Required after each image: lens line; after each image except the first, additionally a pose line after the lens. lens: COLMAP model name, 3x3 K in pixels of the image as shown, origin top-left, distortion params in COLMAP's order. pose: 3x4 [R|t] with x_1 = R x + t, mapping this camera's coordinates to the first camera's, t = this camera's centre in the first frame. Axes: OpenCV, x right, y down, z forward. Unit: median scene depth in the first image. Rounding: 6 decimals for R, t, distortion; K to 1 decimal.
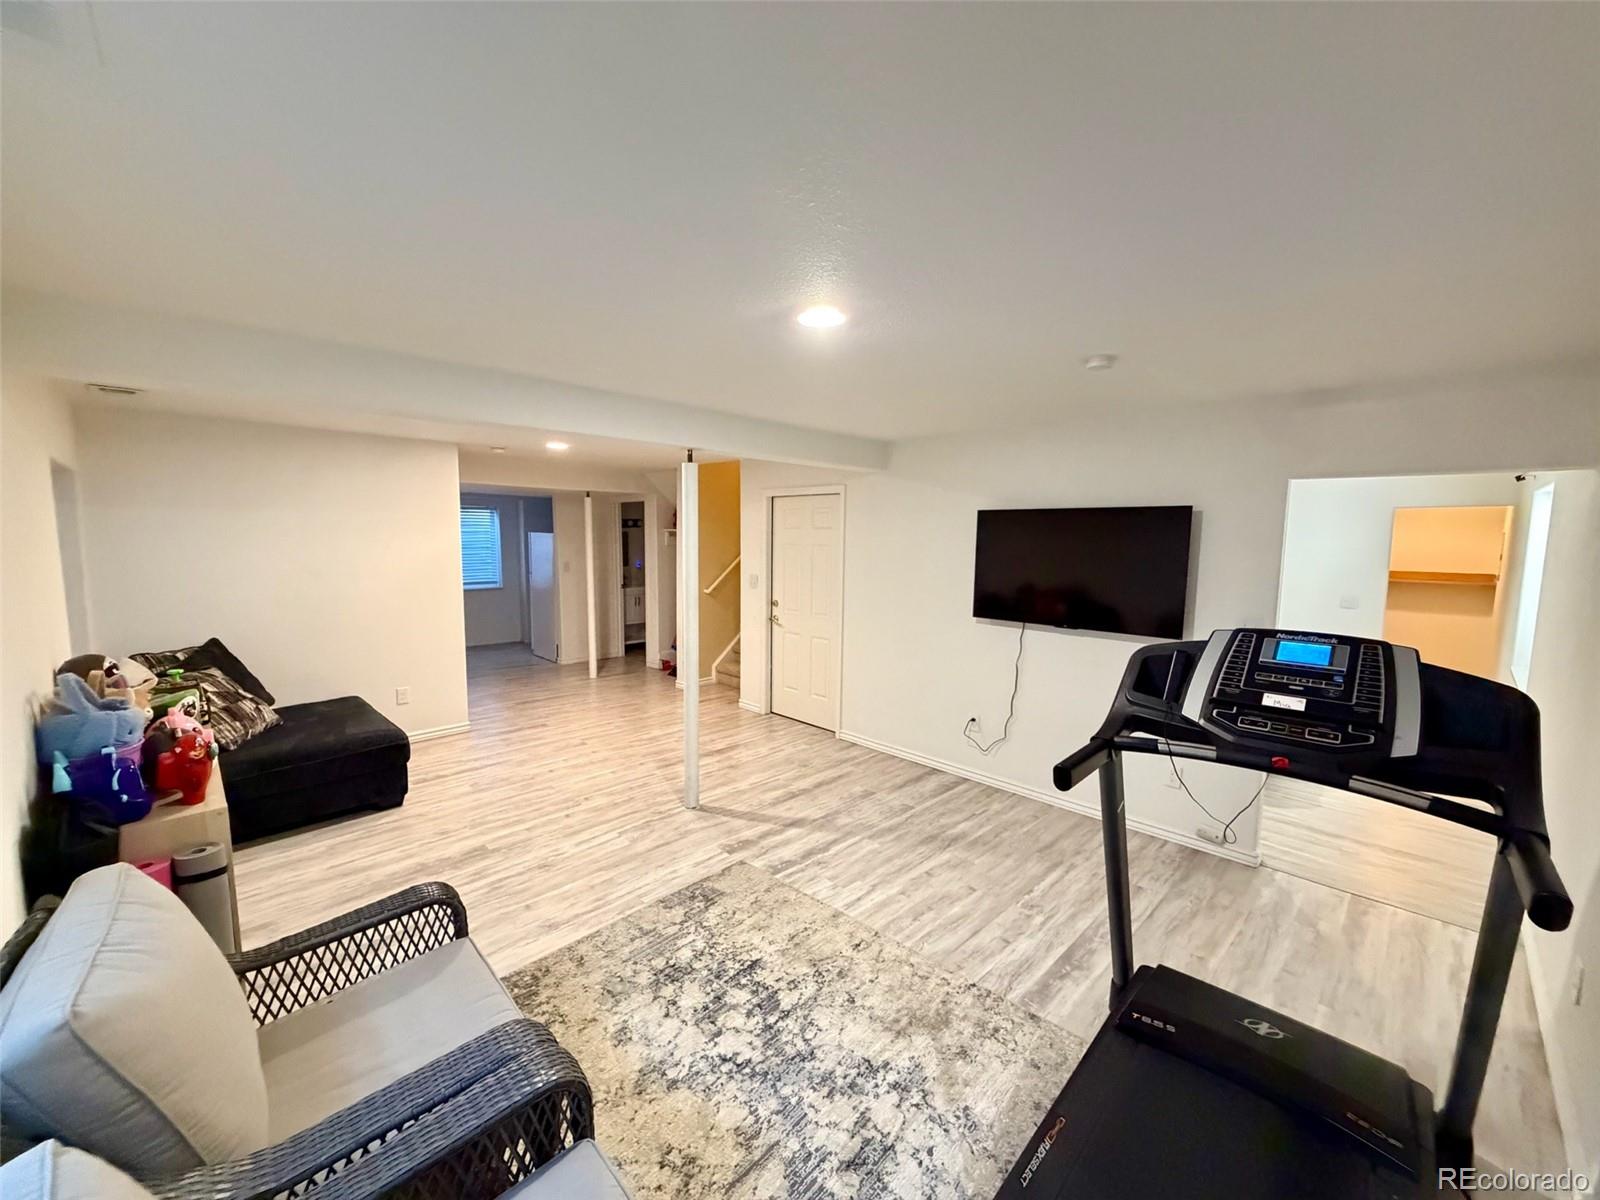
lens RADIAL K [[634.1, 0, 794.7], [0, 634.1, 601.0], [0, 0, 1]] dist [0.000349, 0.000175]
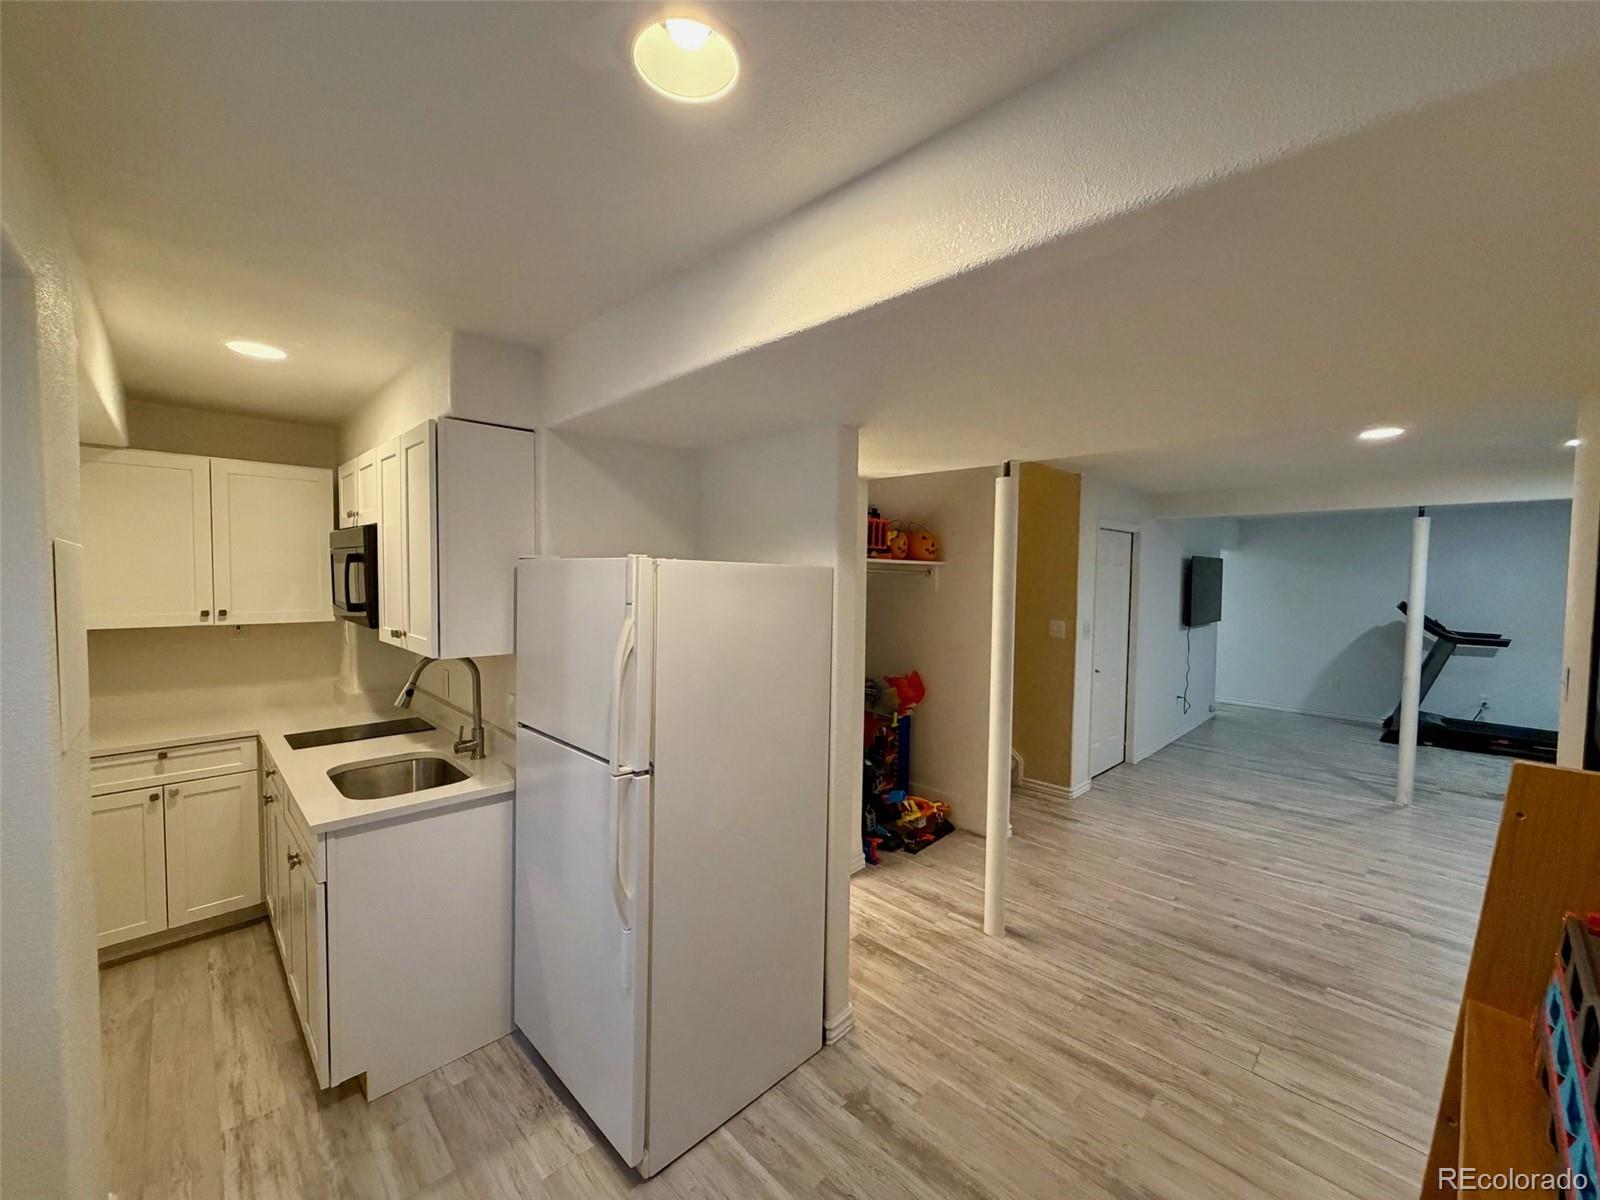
lens RADIAL K [[634.1, 0, 794.7], [0, 634.1, 601.0], [0, 0, 1]] dist [0.000349, 0.000175]
pose [[0.005167, -0.058209, 0.998291, -1.245647], [0.092355, 0.994065, 0.057484, -0.212706], [-0.995713, 0.091900, 0.010512, 1.954275]]
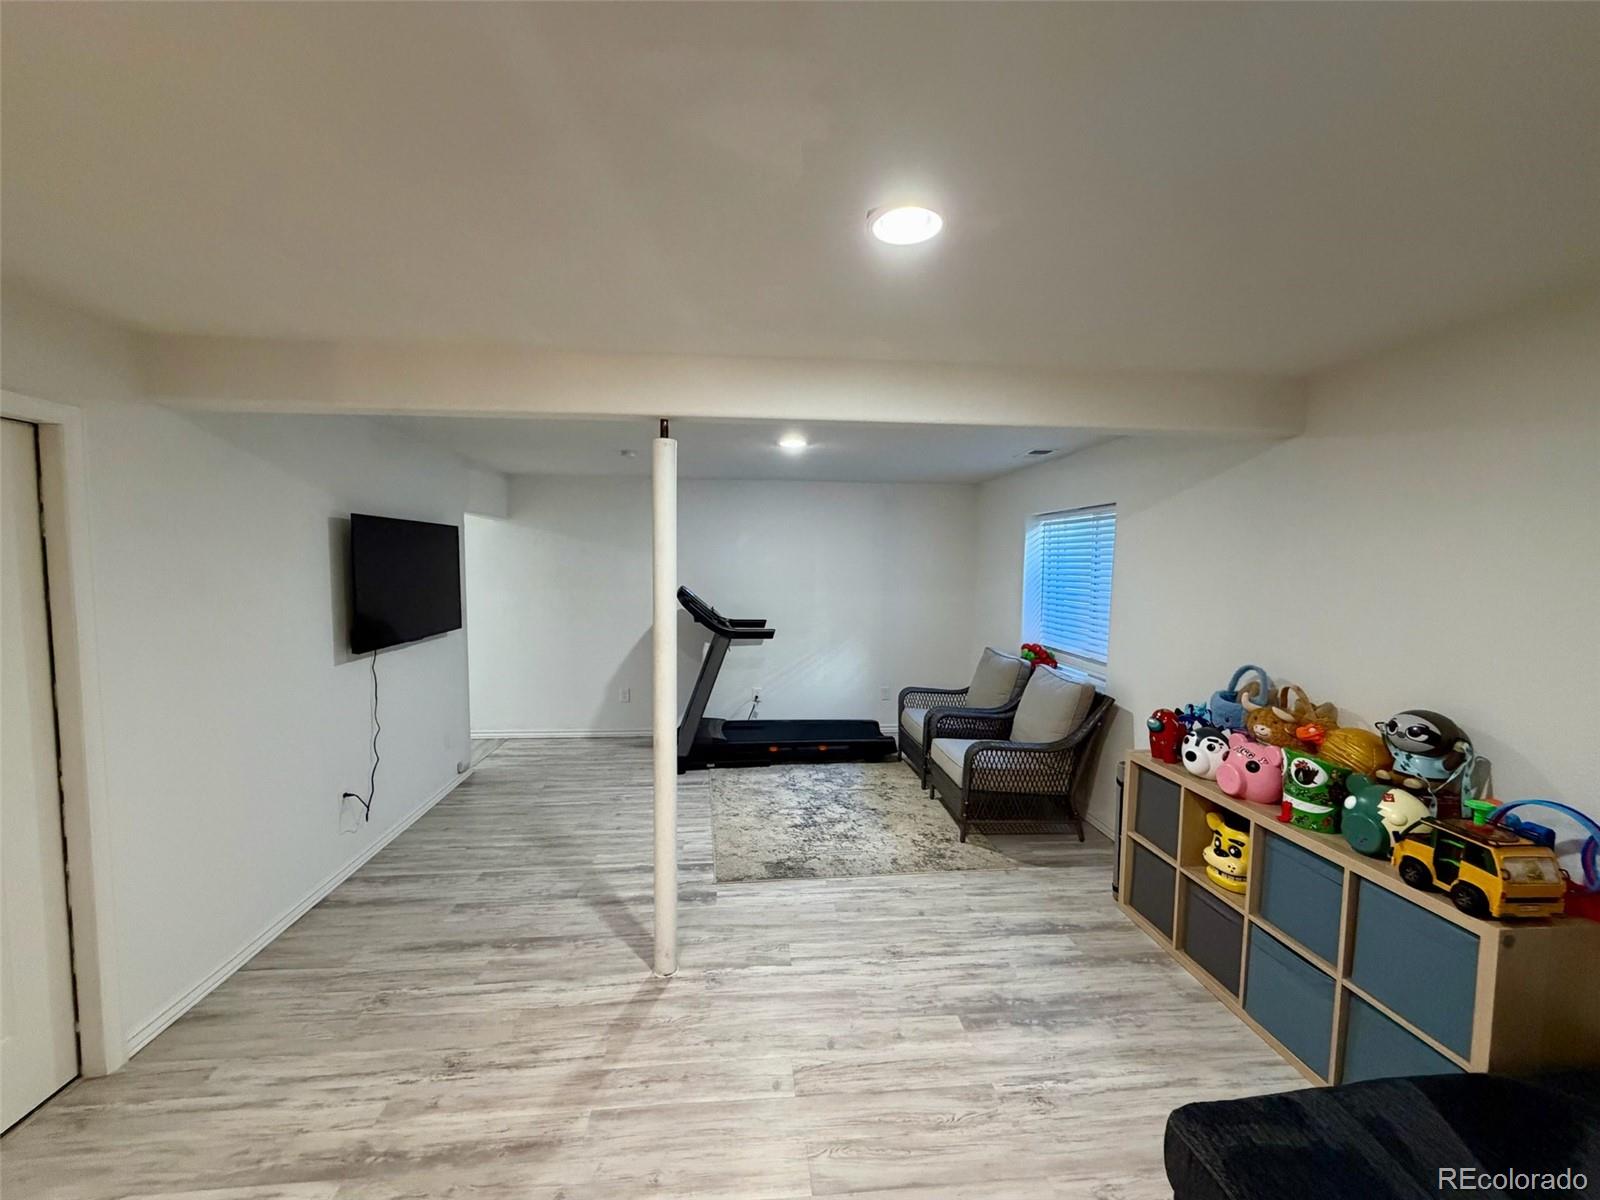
lens RADIAL K [[634.1, 0, 794.7], [0, 634.1, 601.0], [0, 0, 1]] dist [0.000349, 0.000175]
pose [[-0.775927, -0.056113, 0.628322, -0.605737], [0.051311, 0.987121, 0.151521, -0.127422], [-0.628732, 0.149809, -0.763055, 1.266232]]
